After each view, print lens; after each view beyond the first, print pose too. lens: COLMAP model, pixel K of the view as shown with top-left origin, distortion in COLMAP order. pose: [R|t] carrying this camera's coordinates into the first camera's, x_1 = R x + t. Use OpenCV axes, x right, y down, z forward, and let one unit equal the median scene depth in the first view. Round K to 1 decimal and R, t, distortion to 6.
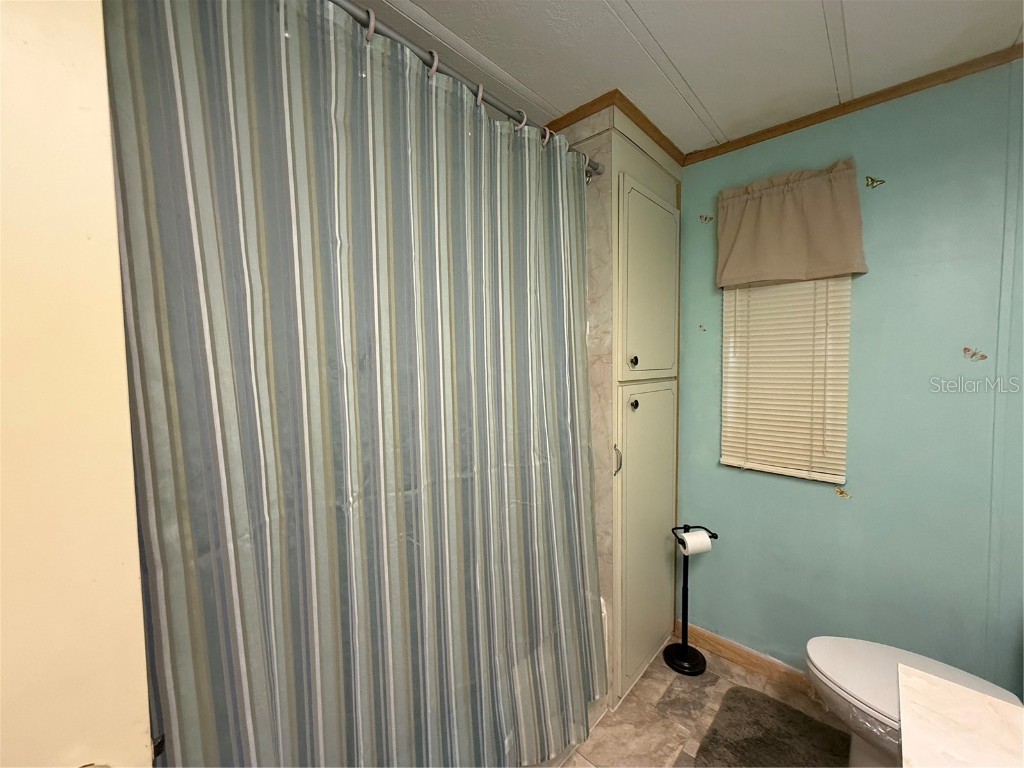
lens RADIAL K [[416.1, 0, 503.3], [0, 416.1, 384.6], [0, 0, 1]] dist [-0.002639, 0.001070]
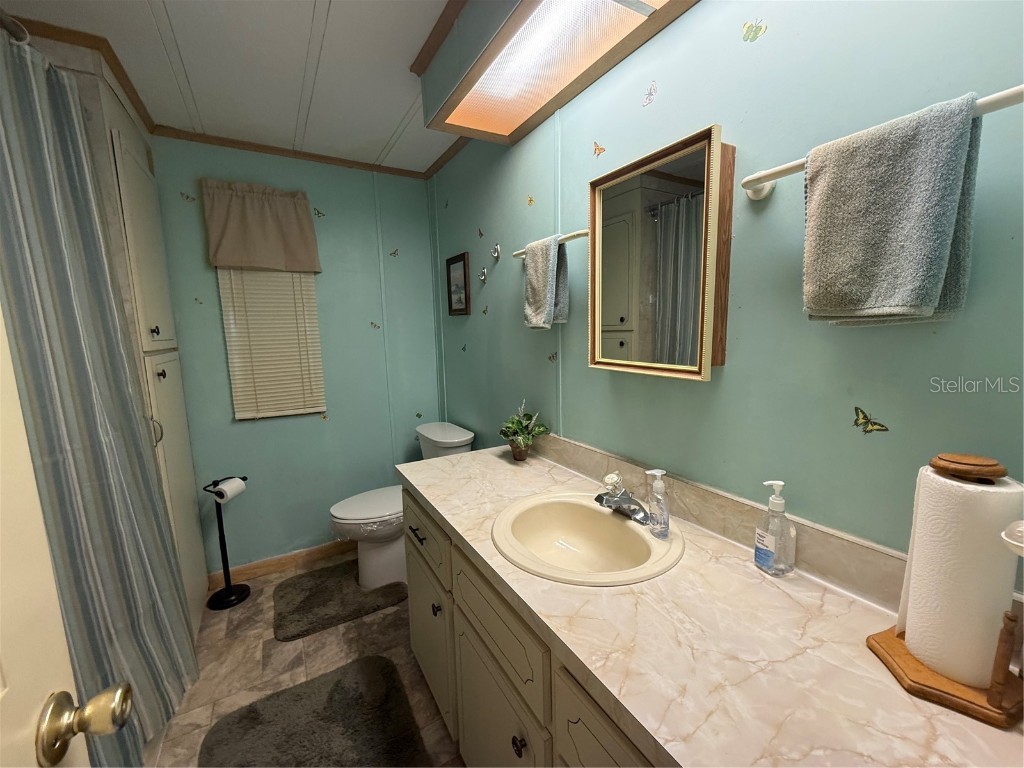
lens RADIAL K [[416.1, 0, 513.1], [0, 416.1, 393.1], [0, 0, 1]] dist [-0.002639, 0.001070]
pose [[0.296587, -0.144291, 0.944043, -0.373316], [0.072752, 0.989061, 0.128315, 0.024050], [-0.952231, 0.030625, 0.303840, -0.114368]]
